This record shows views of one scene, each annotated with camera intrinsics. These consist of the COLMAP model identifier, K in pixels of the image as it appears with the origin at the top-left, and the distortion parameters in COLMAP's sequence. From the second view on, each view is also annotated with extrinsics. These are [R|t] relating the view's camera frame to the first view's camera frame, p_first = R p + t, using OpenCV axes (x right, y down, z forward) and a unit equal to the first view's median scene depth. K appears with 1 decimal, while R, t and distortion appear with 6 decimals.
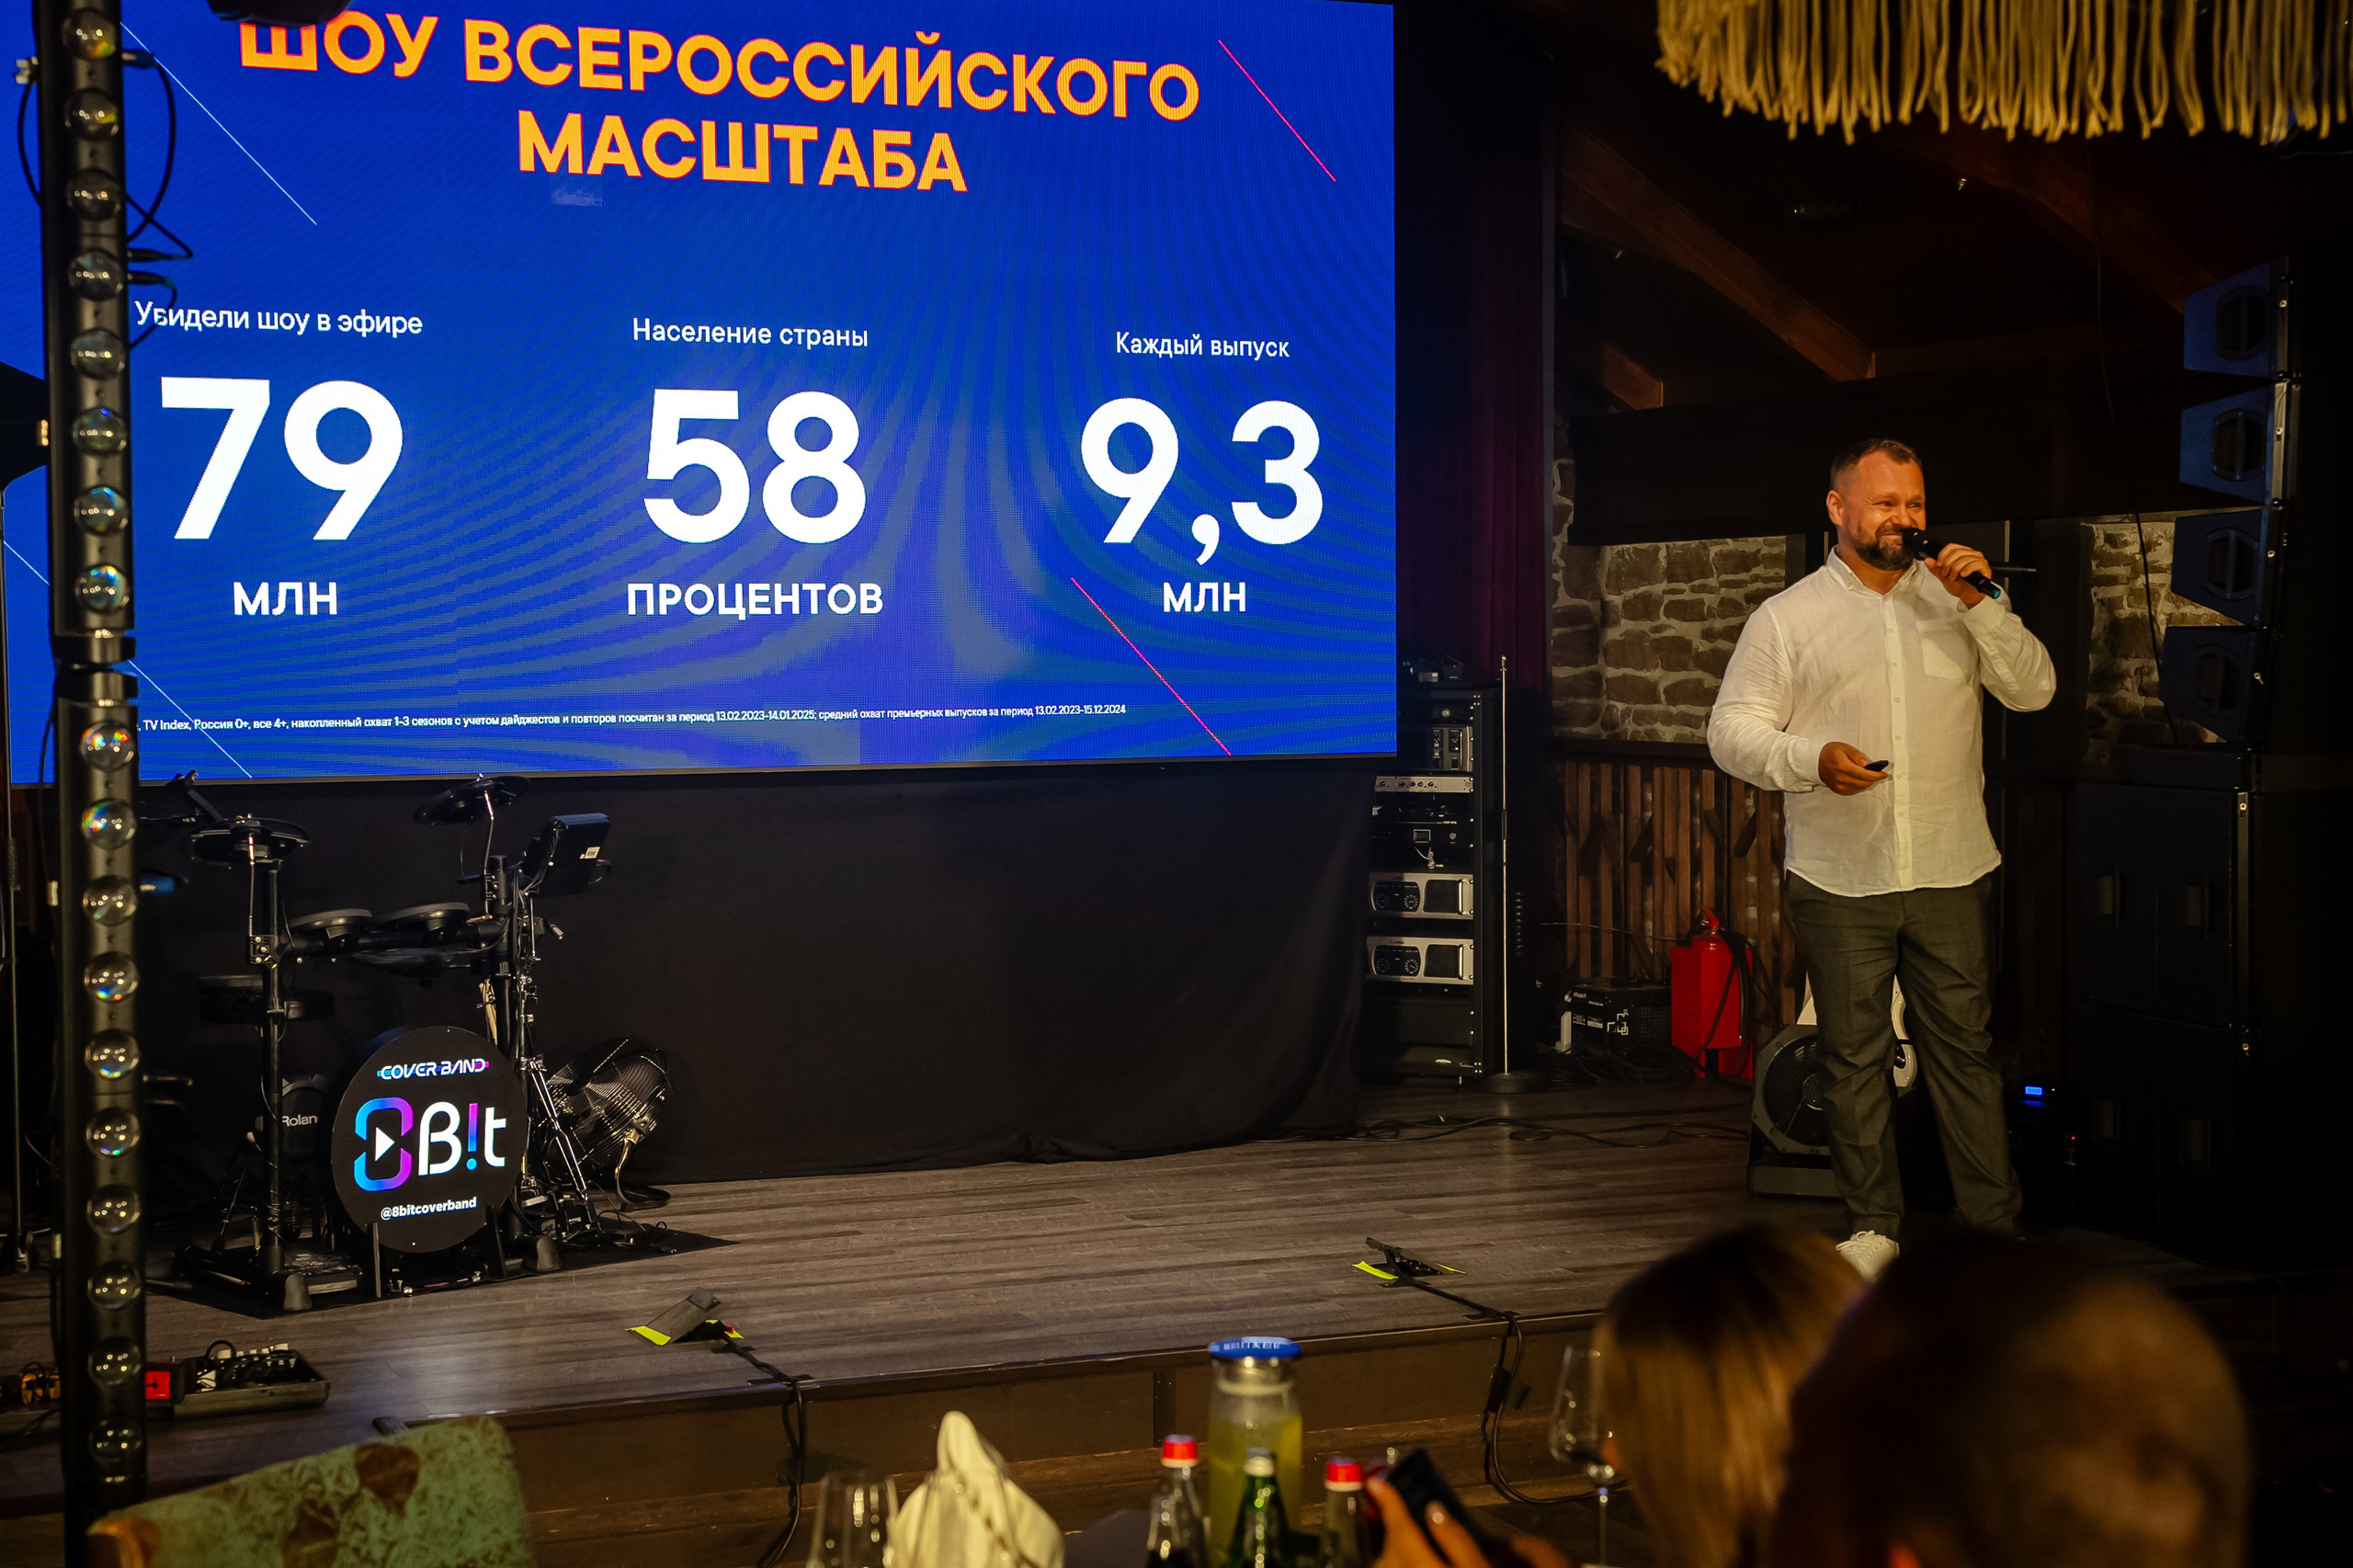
lens RADIAL K [[3553.5, 0, 1176.6], [0, 3553.5, 841.4], [0, 0, 1]] dist [0.120805, 0.017883]
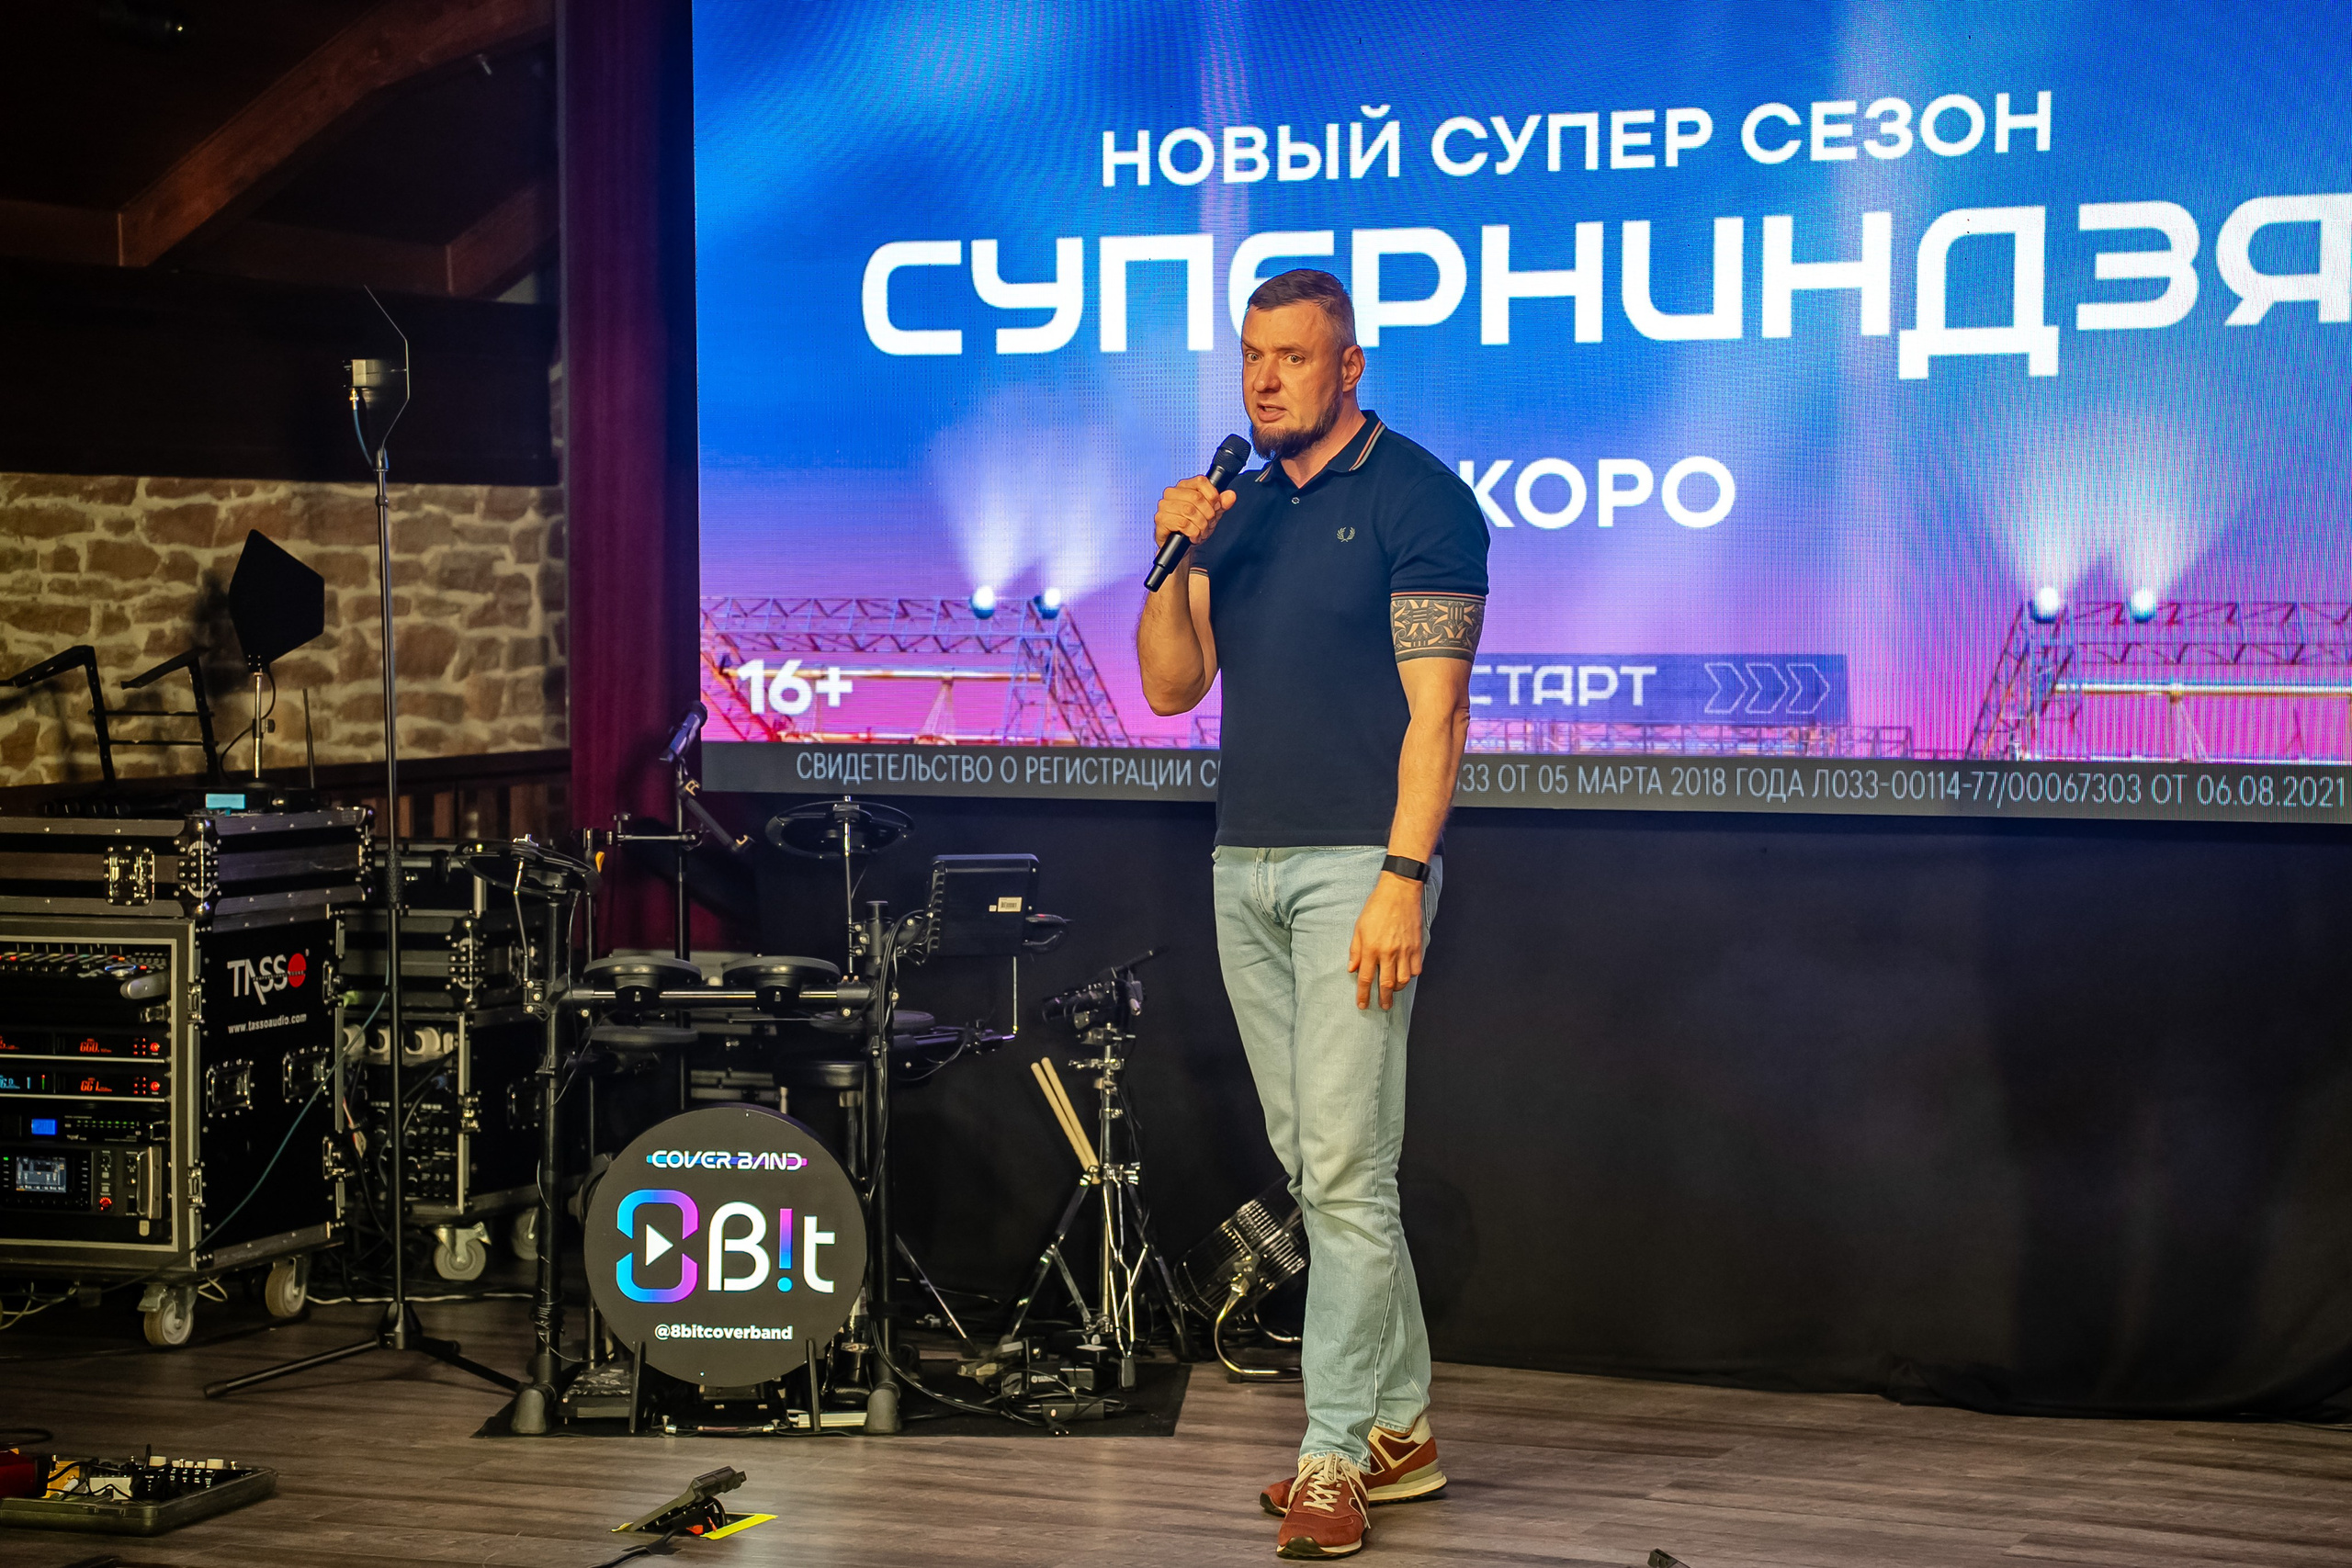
lens RADIAL K [[5096.0, 0, 1243.6], [0, 5096.0, 812.4], [0, 0, 1]] dist [0.281718, 0.486980]
pose [[0.691518, 0.045518, -0.720924, 0.695431], [-0.046397, 0.998751, 0.018554, -0.041272], [0.720868, 0.020618, 0.692766, 0.278398]]
